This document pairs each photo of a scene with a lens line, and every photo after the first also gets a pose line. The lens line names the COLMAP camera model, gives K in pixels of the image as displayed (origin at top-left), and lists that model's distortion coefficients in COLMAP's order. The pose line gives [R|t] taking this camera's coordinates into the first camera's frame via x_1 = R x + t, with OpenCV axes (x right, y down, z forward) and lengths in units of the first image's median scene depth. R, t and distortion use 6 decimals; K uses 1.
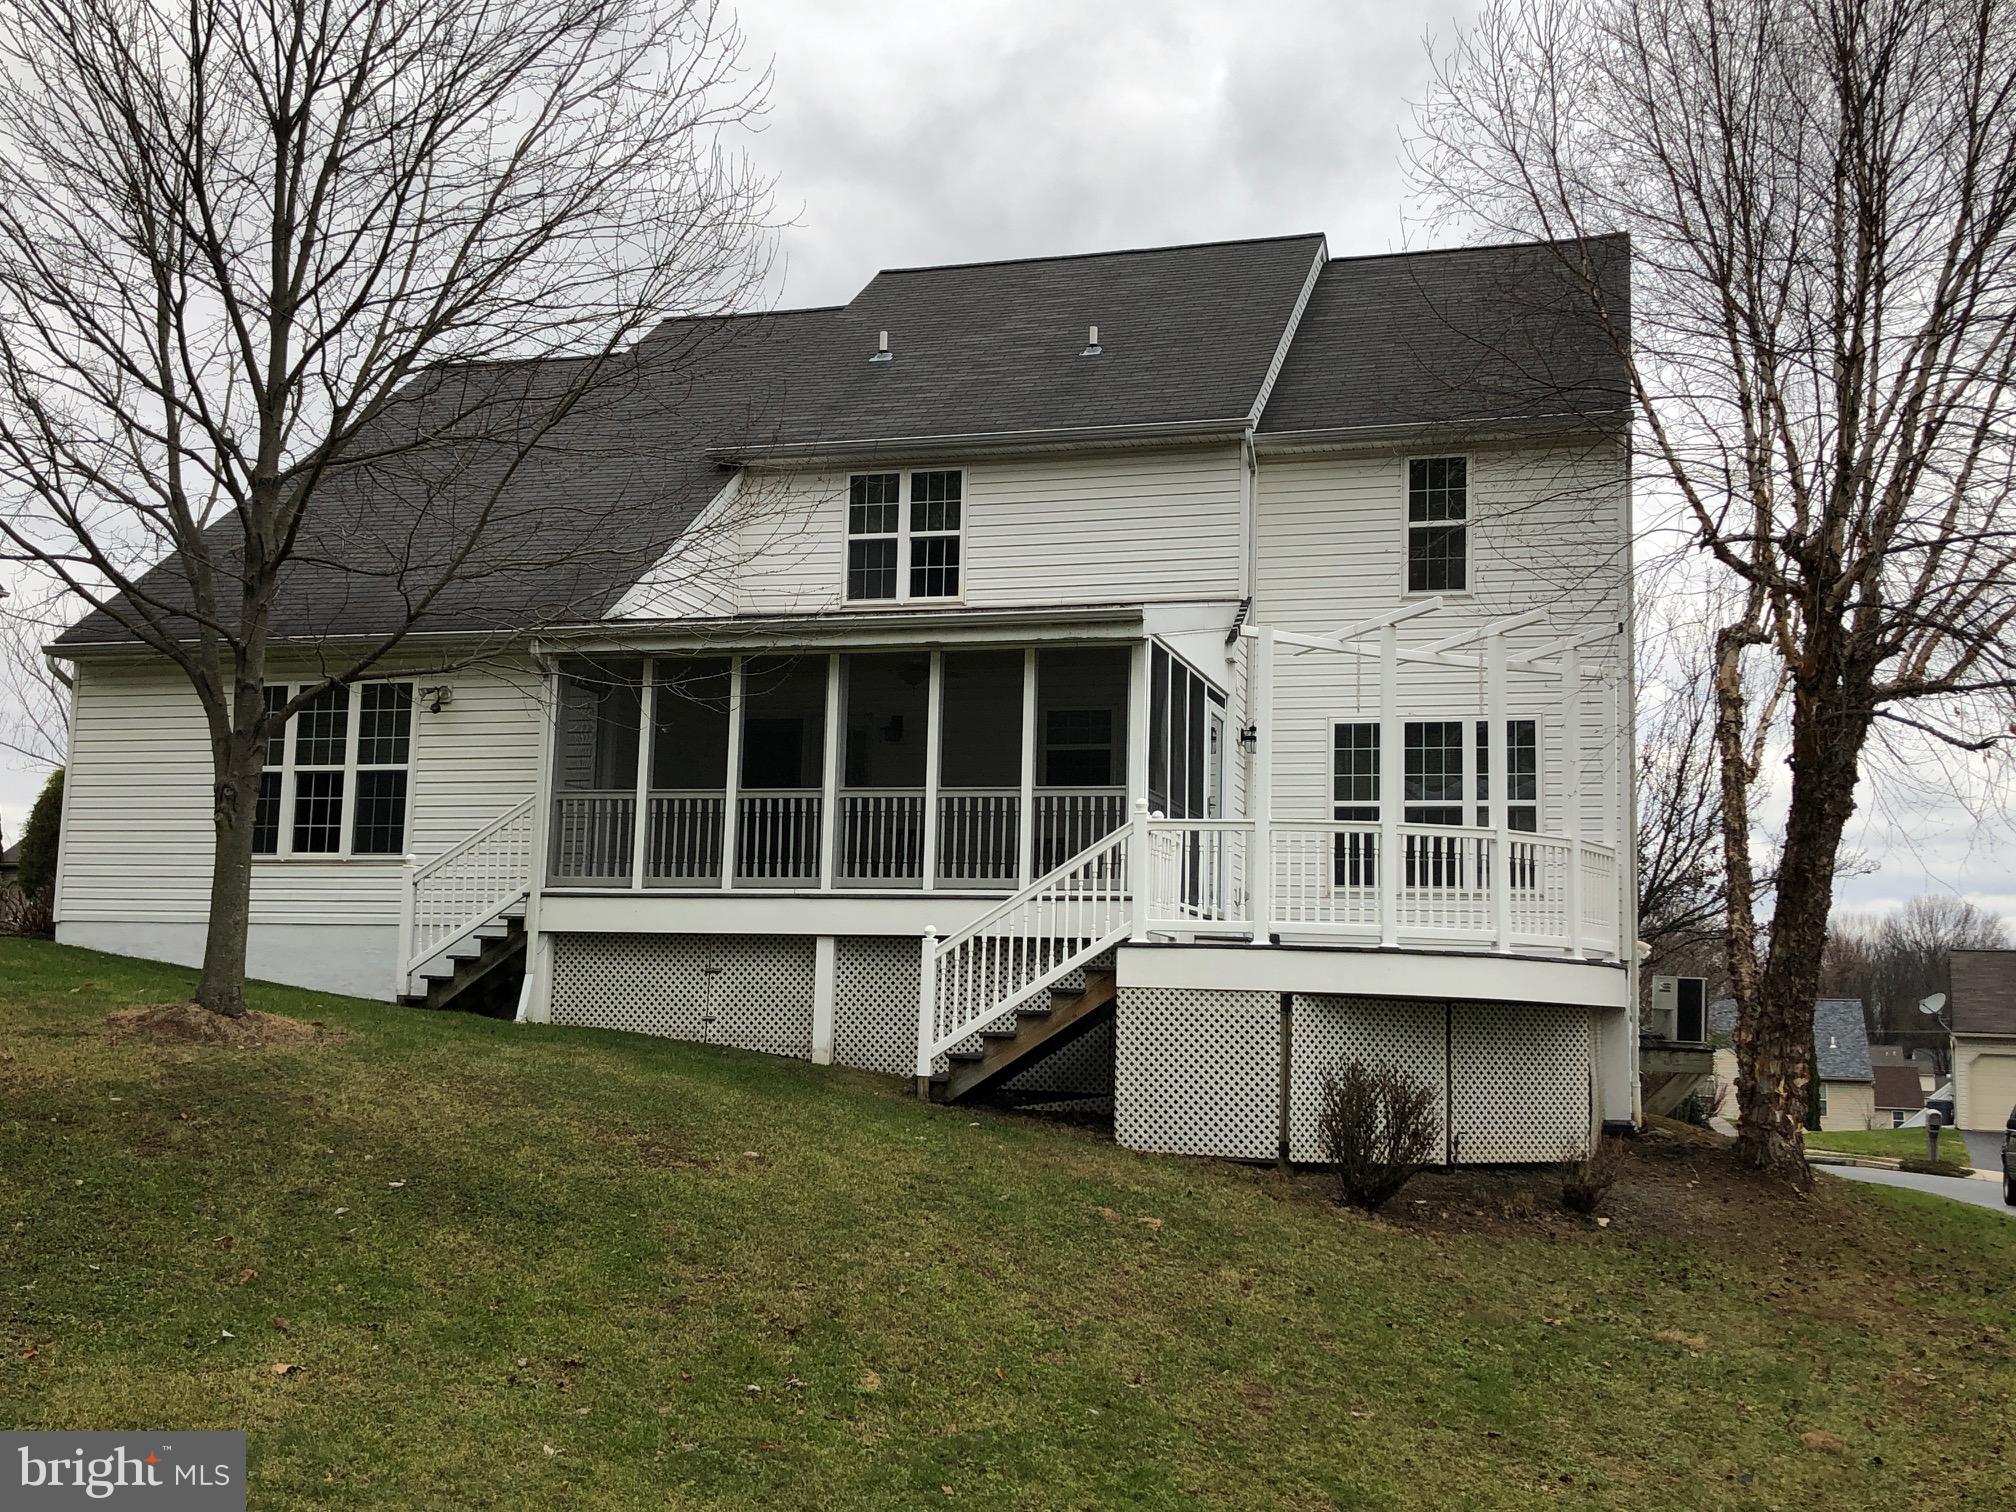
lens RADIAL K [[2119.2, 0, 1008.4], [0, 2119.2, 763.8], [0, 0, 1]] dist [-0.004723, 0.000000]
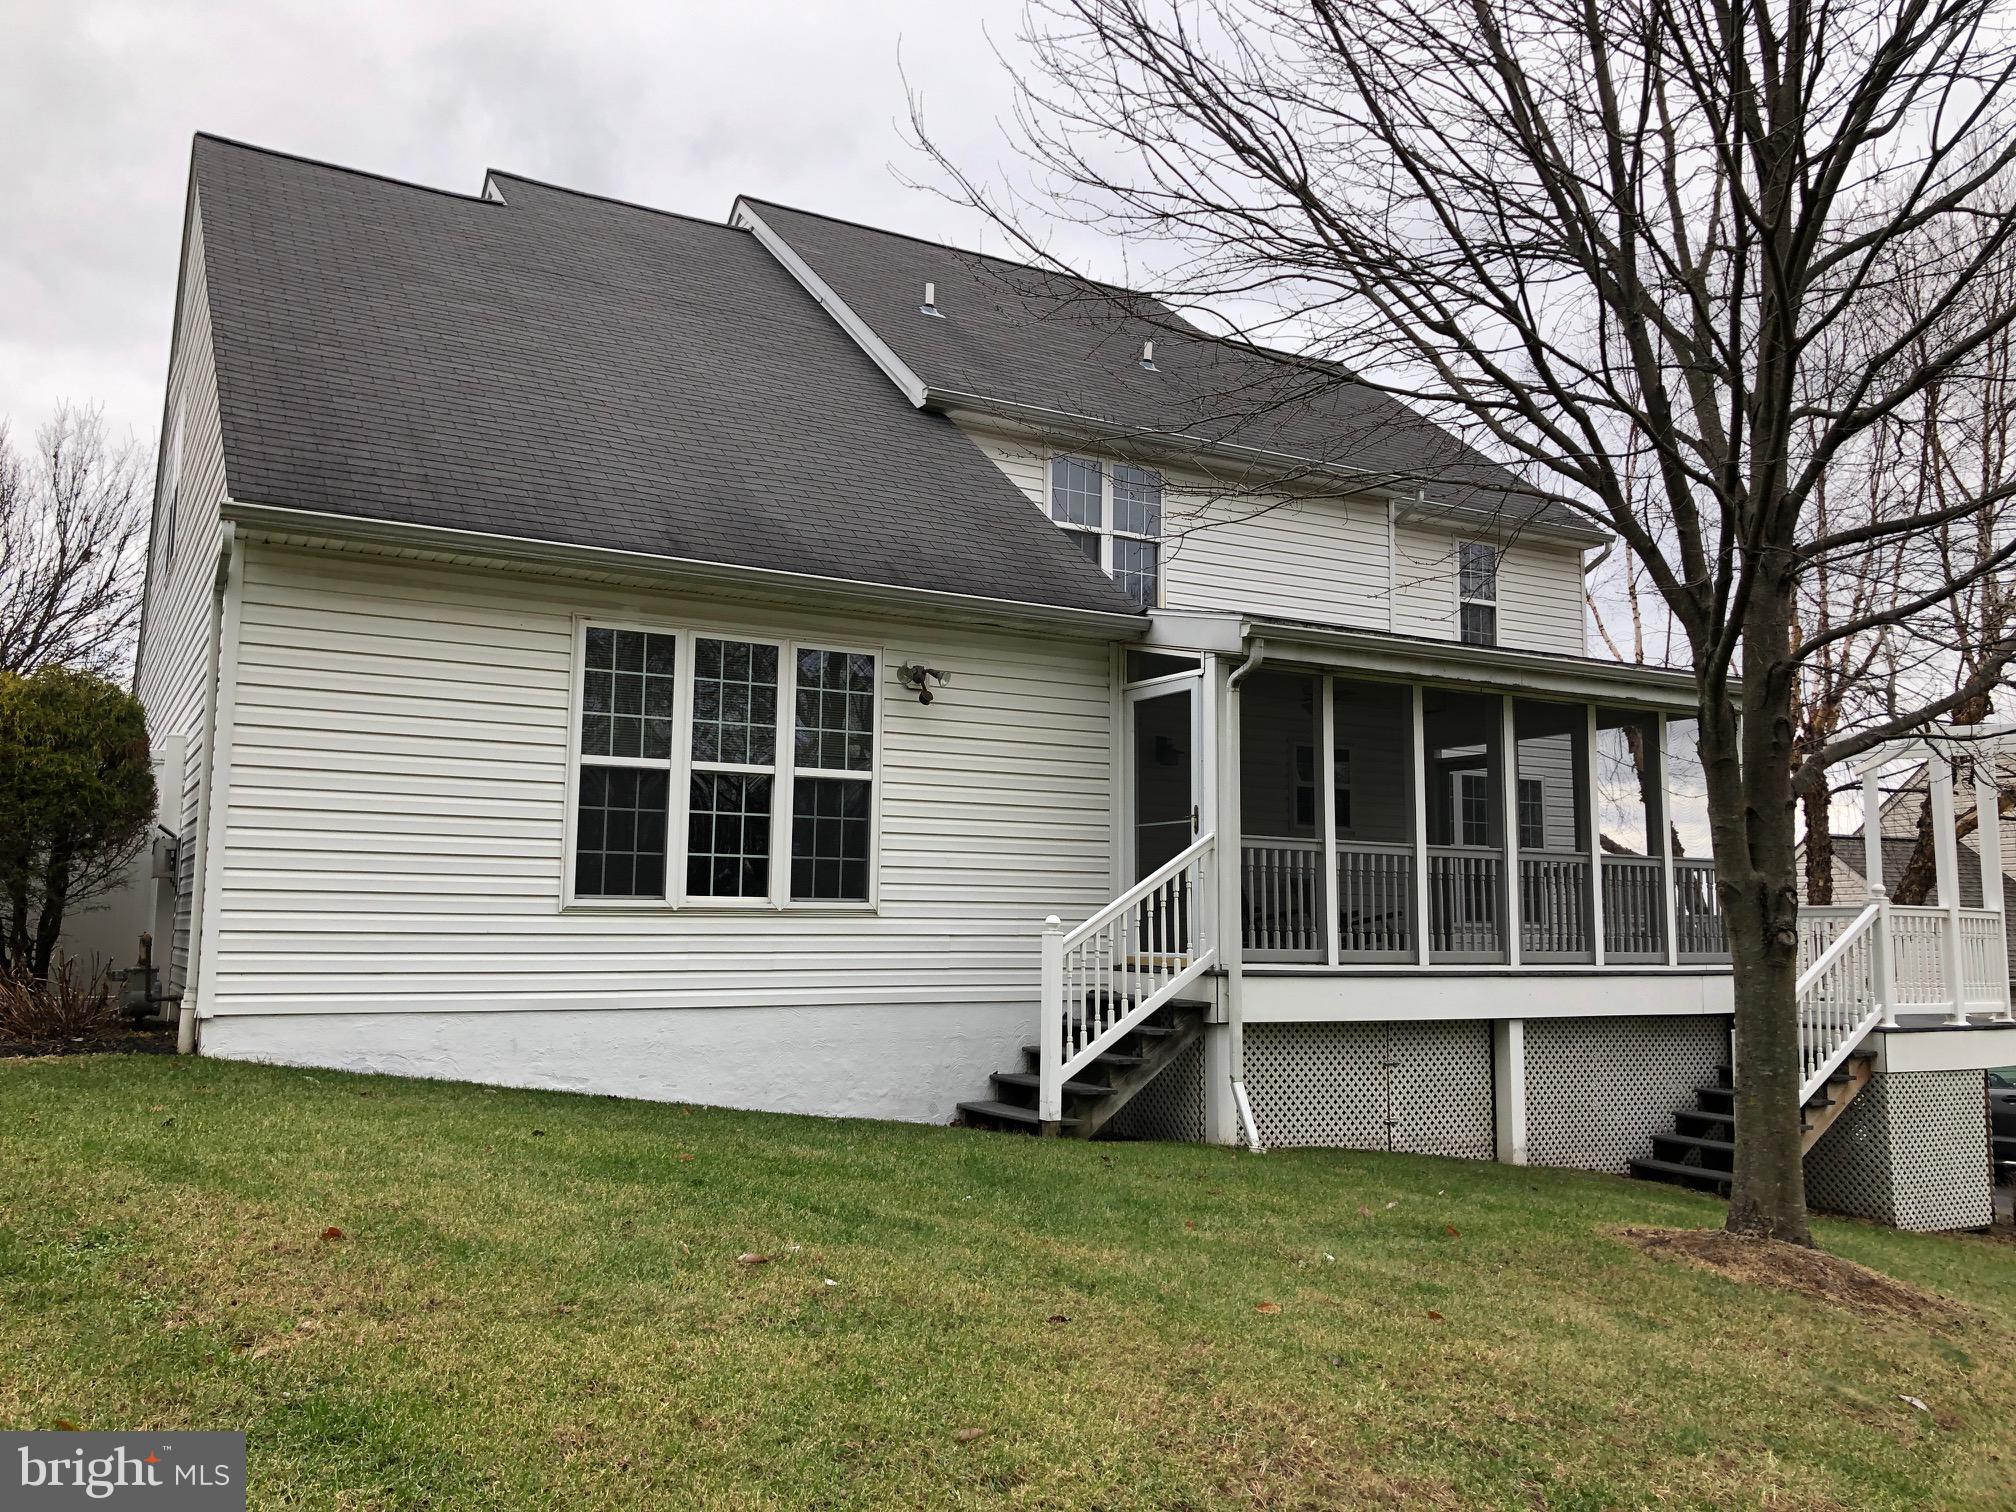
lens RADIAL K [[1654.0, 0, 1006.5], [0, 1654.0, 751.1], [0, 0, 1]] dist [0.028223, -0.031159]
pose [[0.698635, 0.070297, 0.712016, -0.707880], [-0.076555, 0.996793, -0.023297, 0.002476], [-0.711371, -0.038232, 0.701776, 0.648119]]
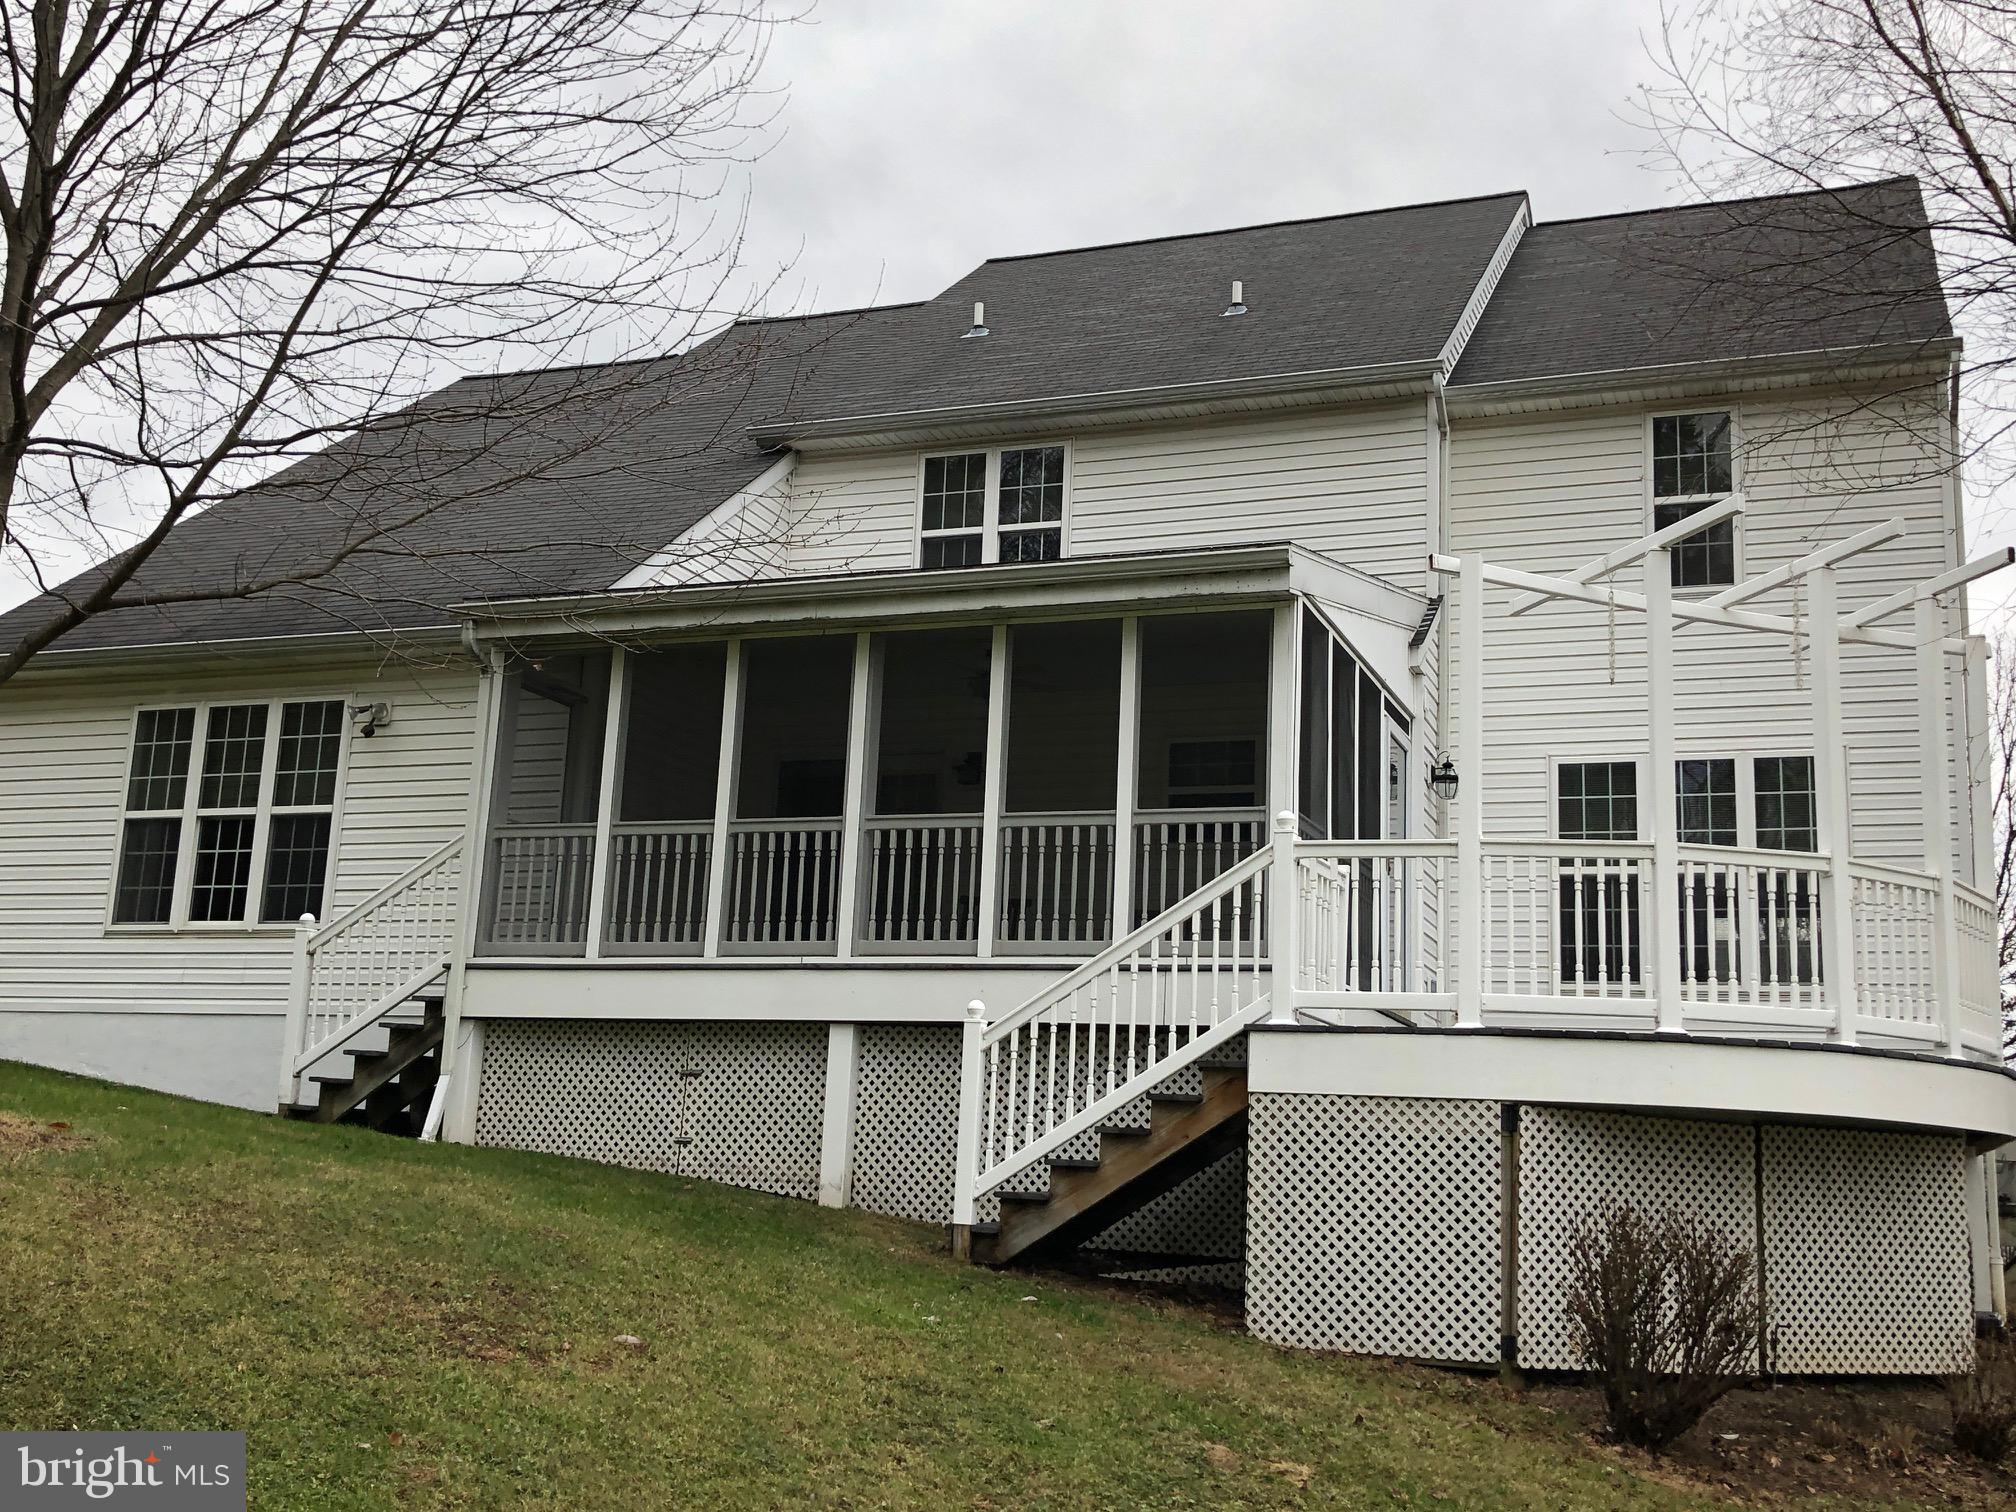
lens RADIAL K [[2119.2, 0, 1014.6], [0, 2119.2, 741.3], [0, 0, 1]] dist [-0.004723, 0.000000]
pose [[0.996715, 0.000603, -0.080981, 0.027475], [-0.007889, 0.995939, -0.089680, 0.048627], [0.080598, 0.090024, 0.992673, 0.282534]]
